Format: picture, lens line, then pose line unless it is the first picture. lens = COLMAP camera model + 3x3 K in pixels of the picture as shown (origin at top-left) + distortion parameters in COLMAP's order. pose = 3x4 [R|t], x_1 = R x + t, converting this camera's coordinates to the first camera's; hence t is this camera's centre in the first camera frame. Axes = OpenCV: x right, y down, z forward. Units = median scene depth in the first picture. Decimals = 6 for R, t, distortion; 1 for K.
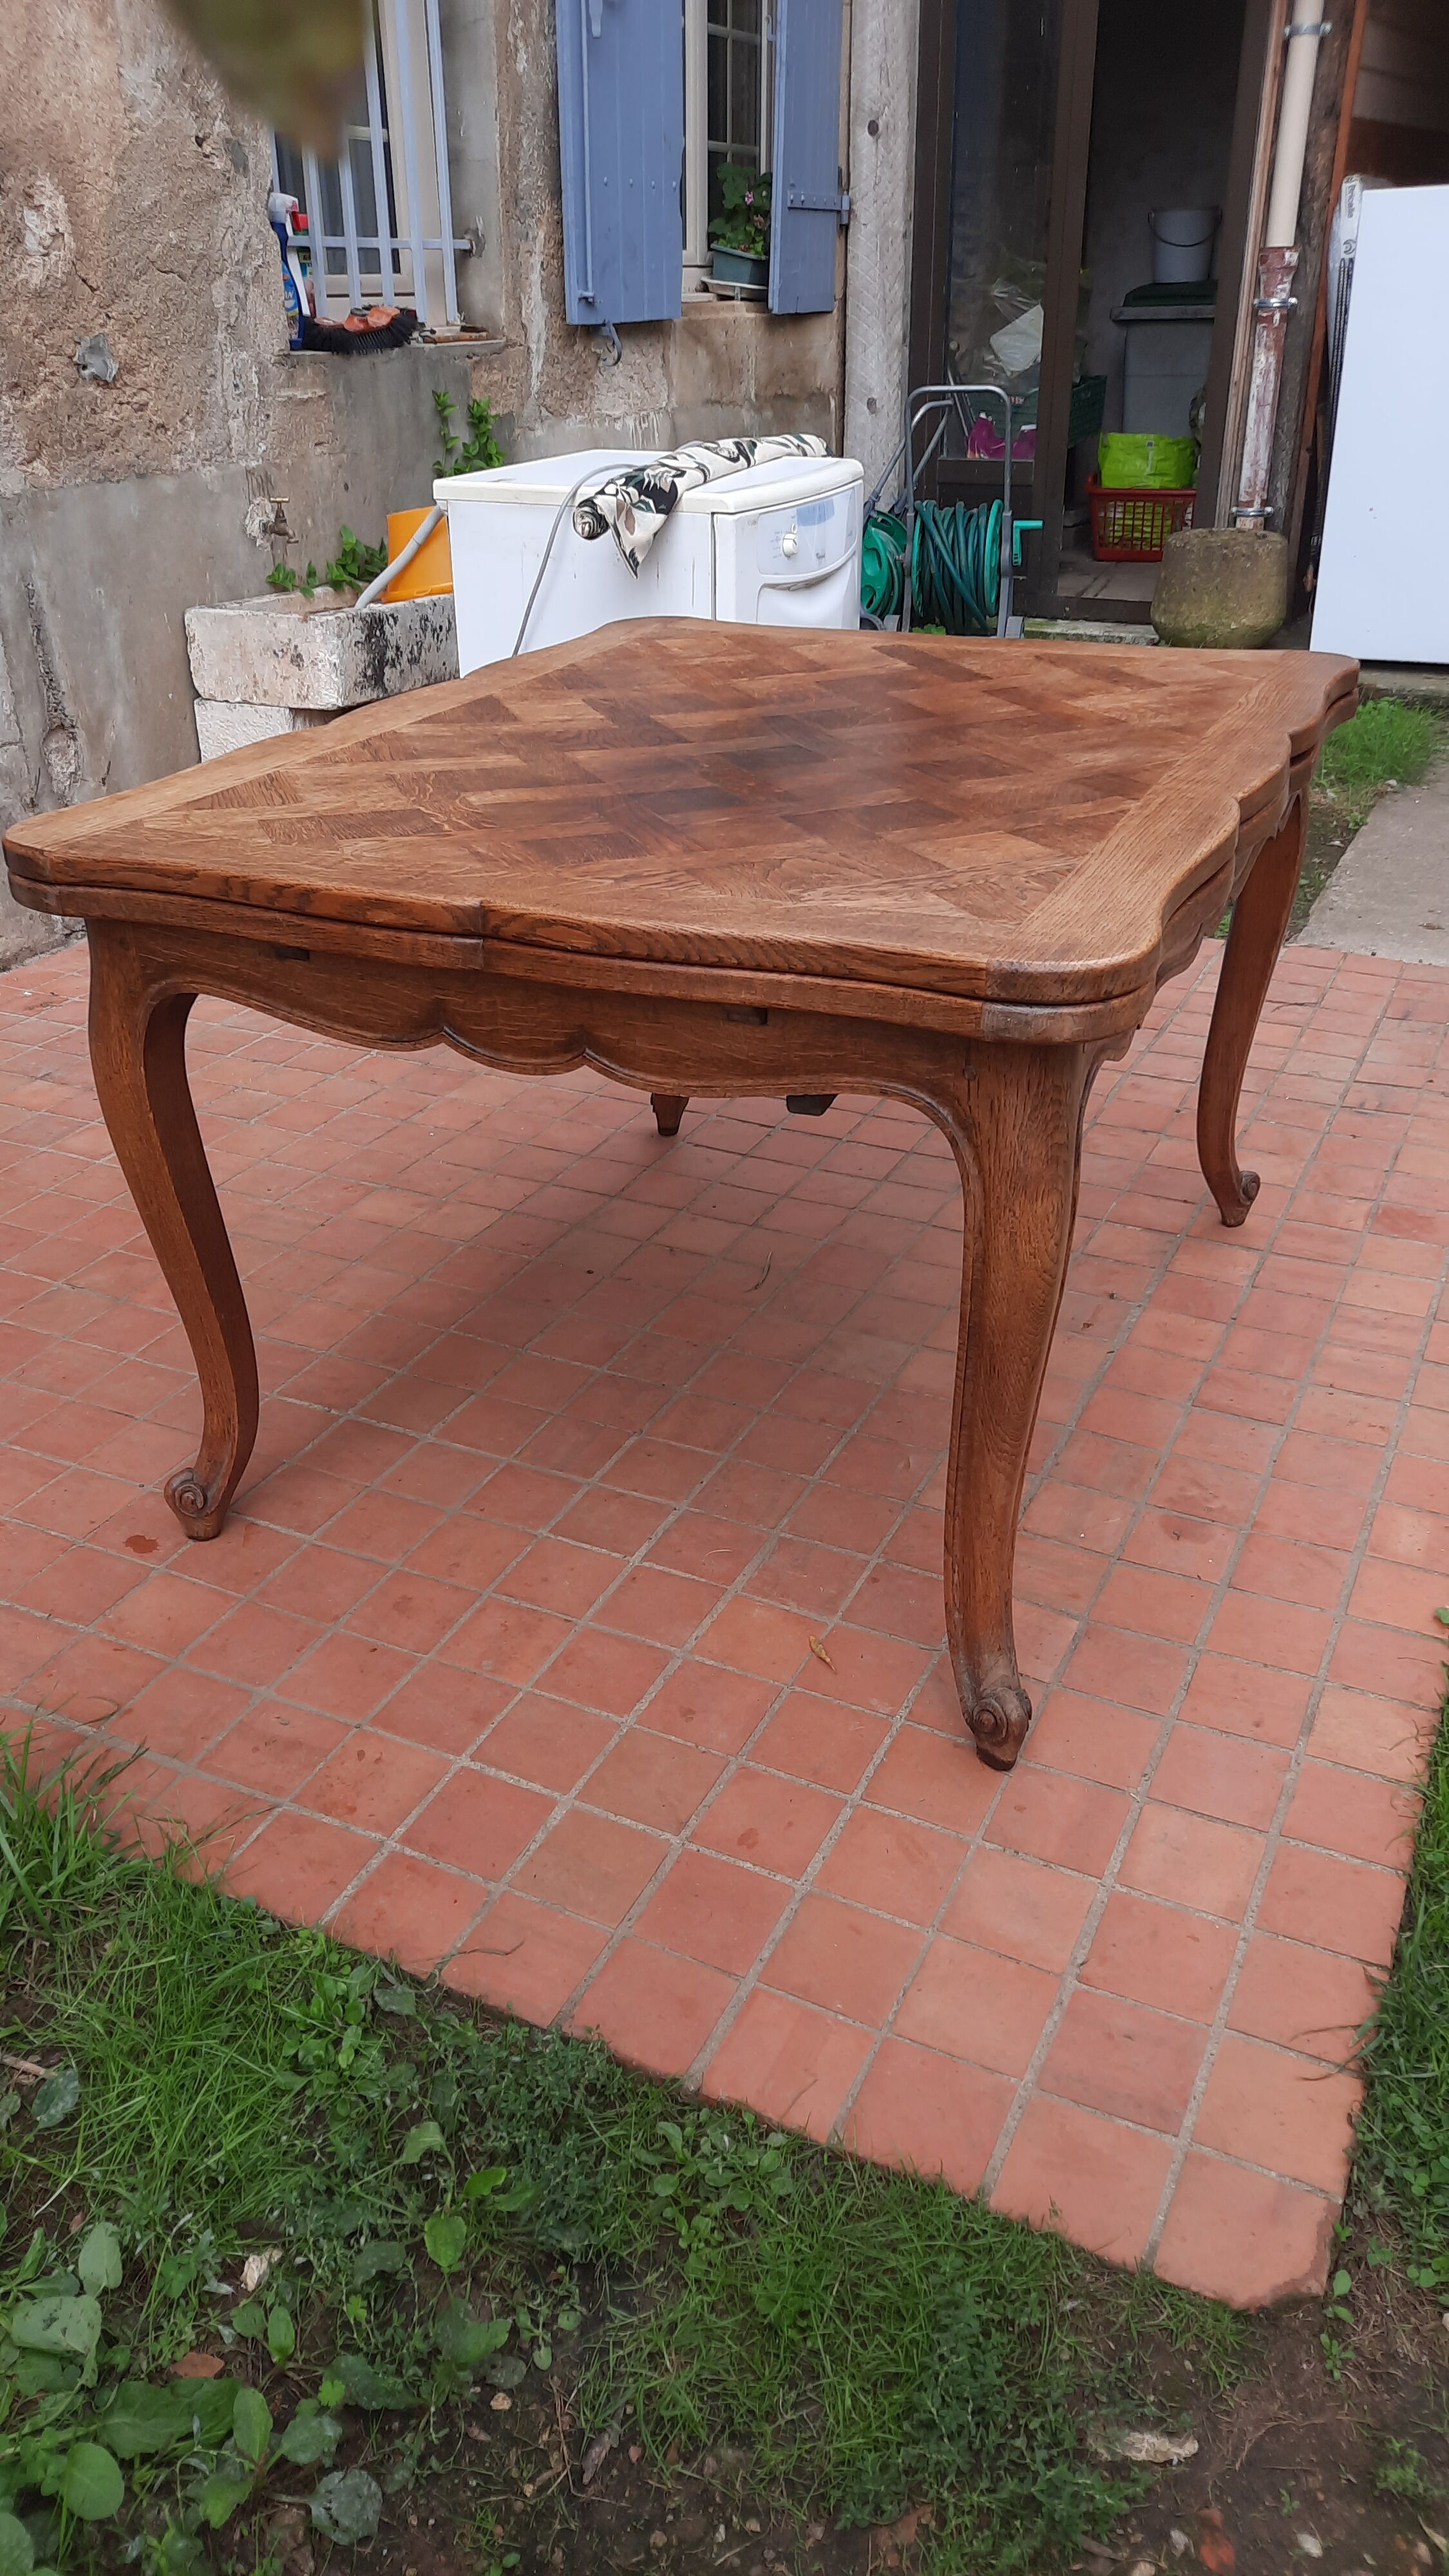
lens RADIAL K [[1883.0, 0, 701.6], [0, 1883.0, 1283.6], [0, 0, 1]] dist [0.032949, -0.036797]
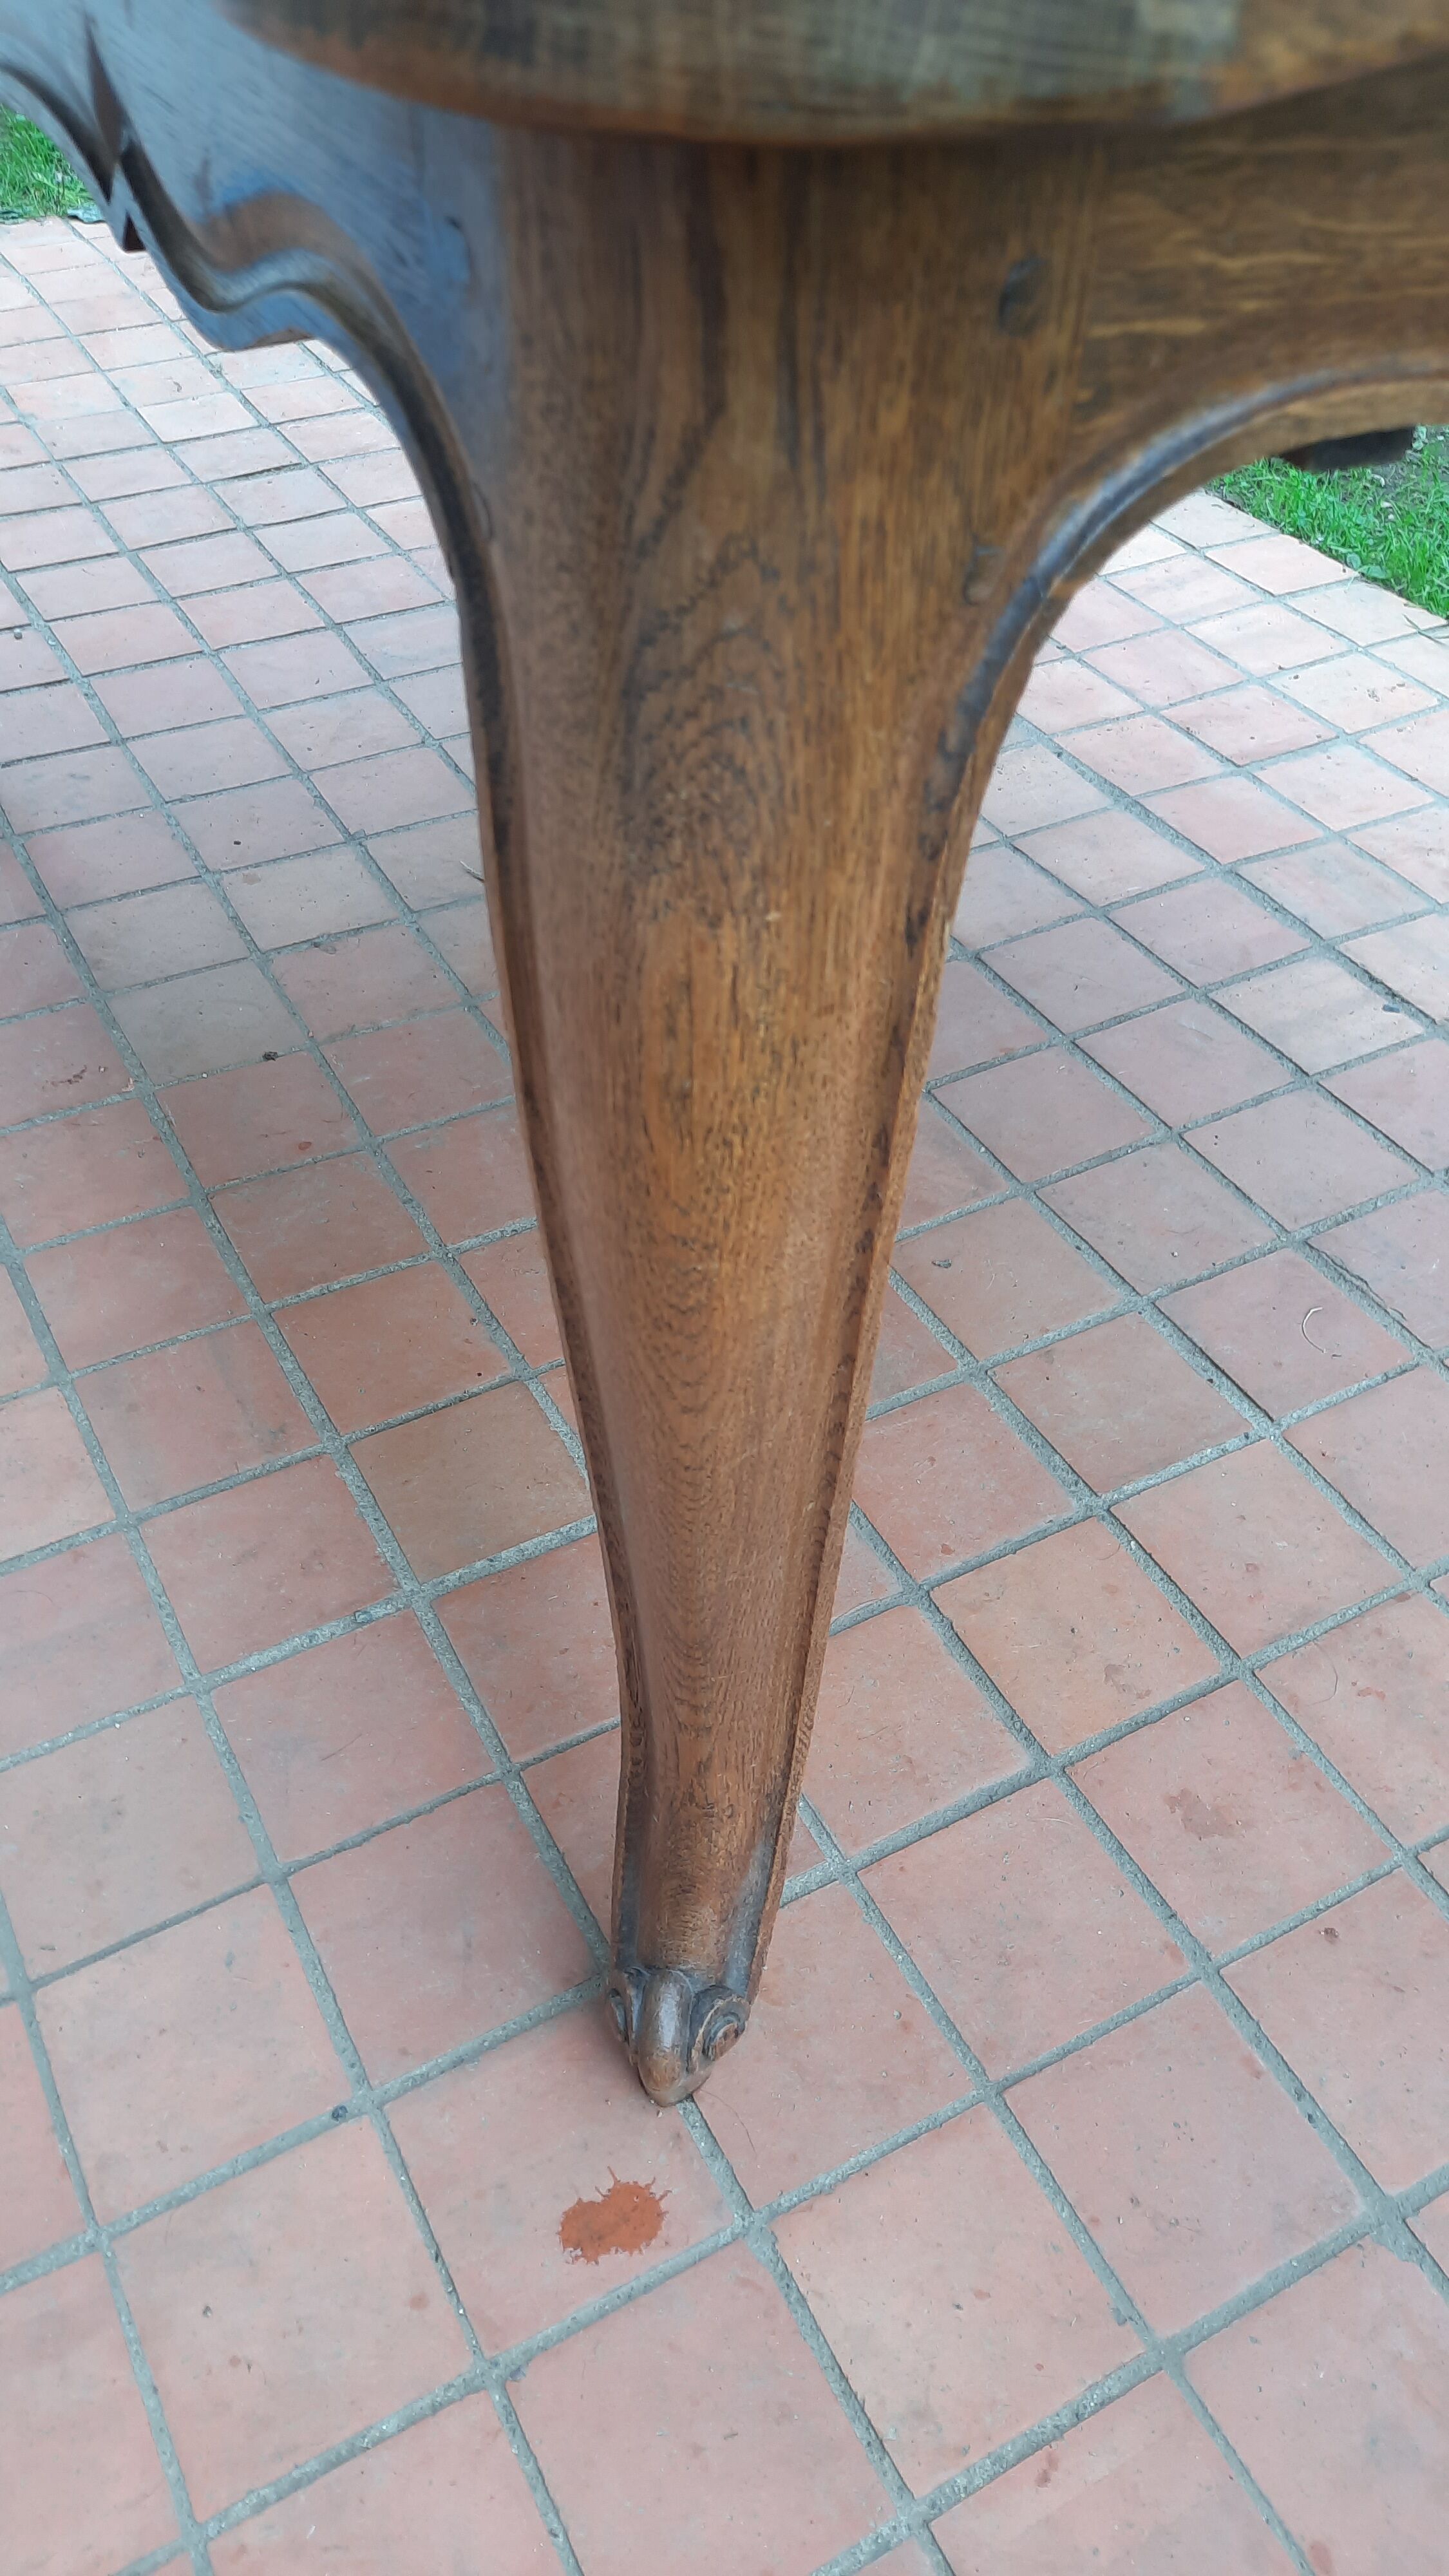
lens RADIAL K [[1883.0, 0, 724.4], [0, 1883.0, 1284.0], [0, 0, 1]] dist [0.032949, -0.036797]
pose [[0.569788, -0.560569, 0.600920, -0.207294], [0.359156, 0.827564, 0.431446, -0.081747], [-0.739154, -0.030008, 0.672867, 0.385145]]
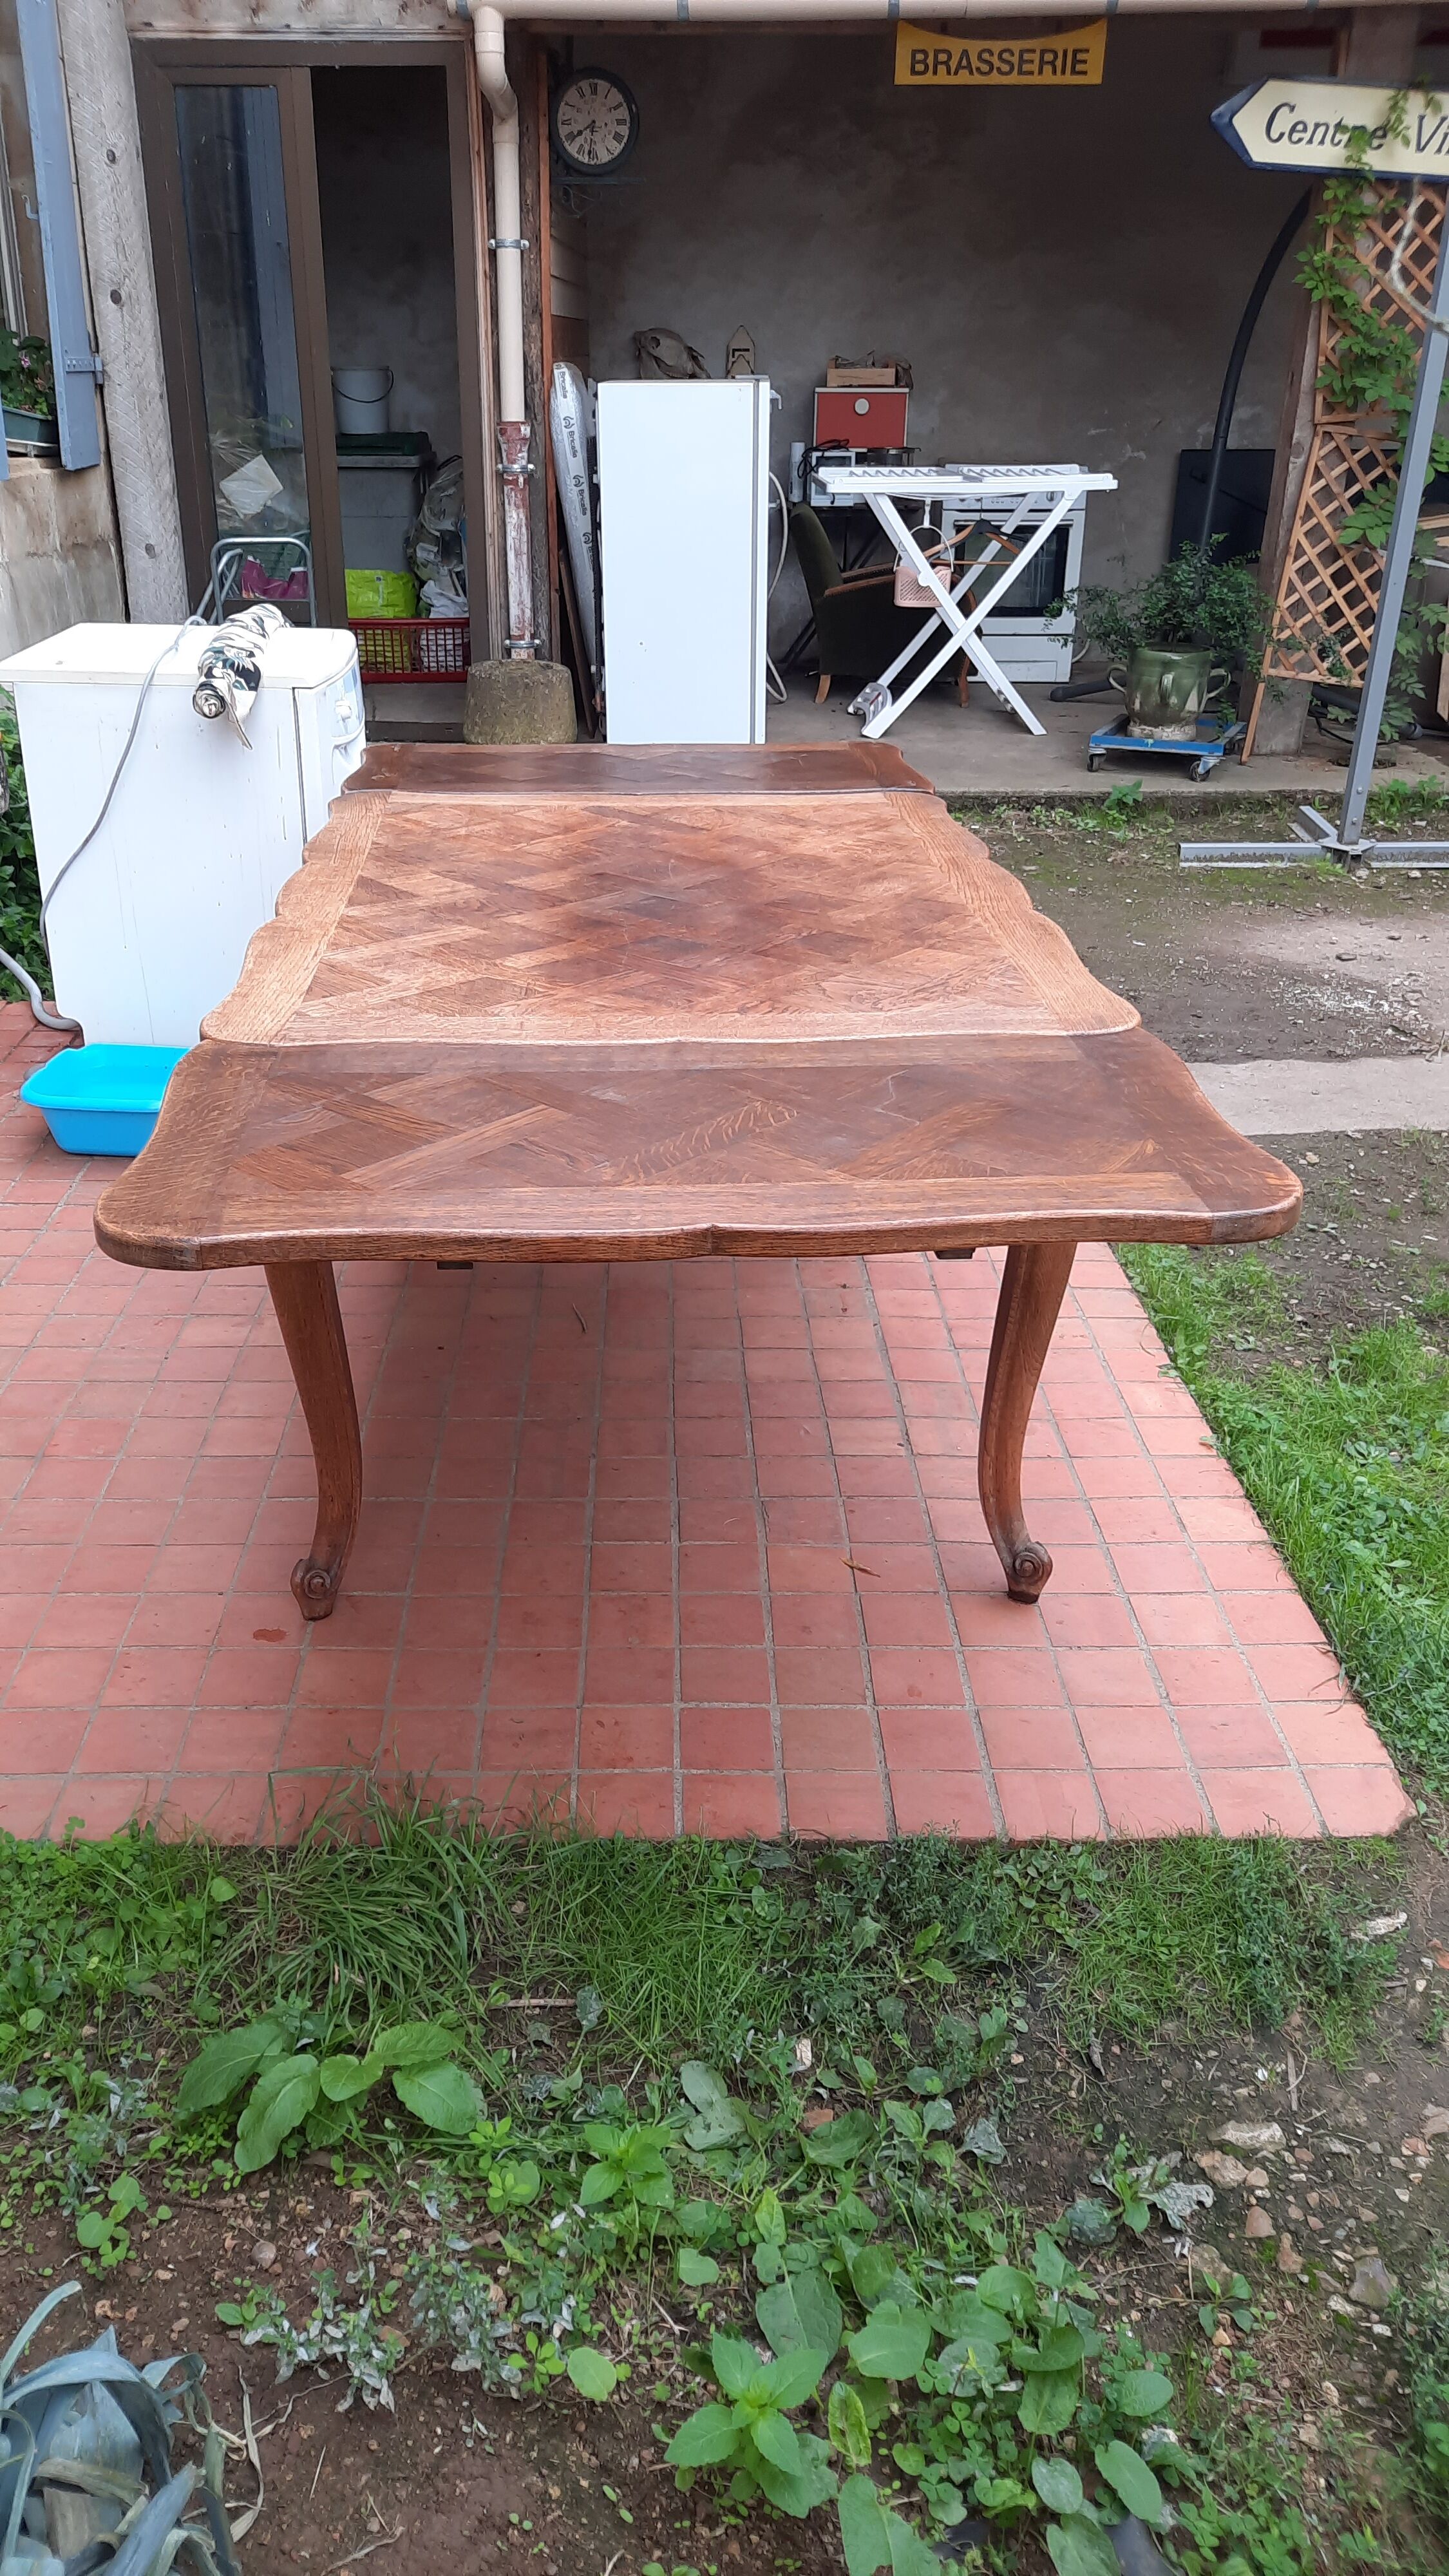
lens RADIAL K [[1883.0, 0, 704.5], [0, 1883.0, 1272.9], [0, 0, 1]] dist [0.032949, -0.036797]
pose [[0.885137, -0.172256, 0.432274, -0.270975], [0.192452, 0.981302, -0.003034, -0.011058], [-0.423669, 0.085877, 0.901737, -0.078393]]
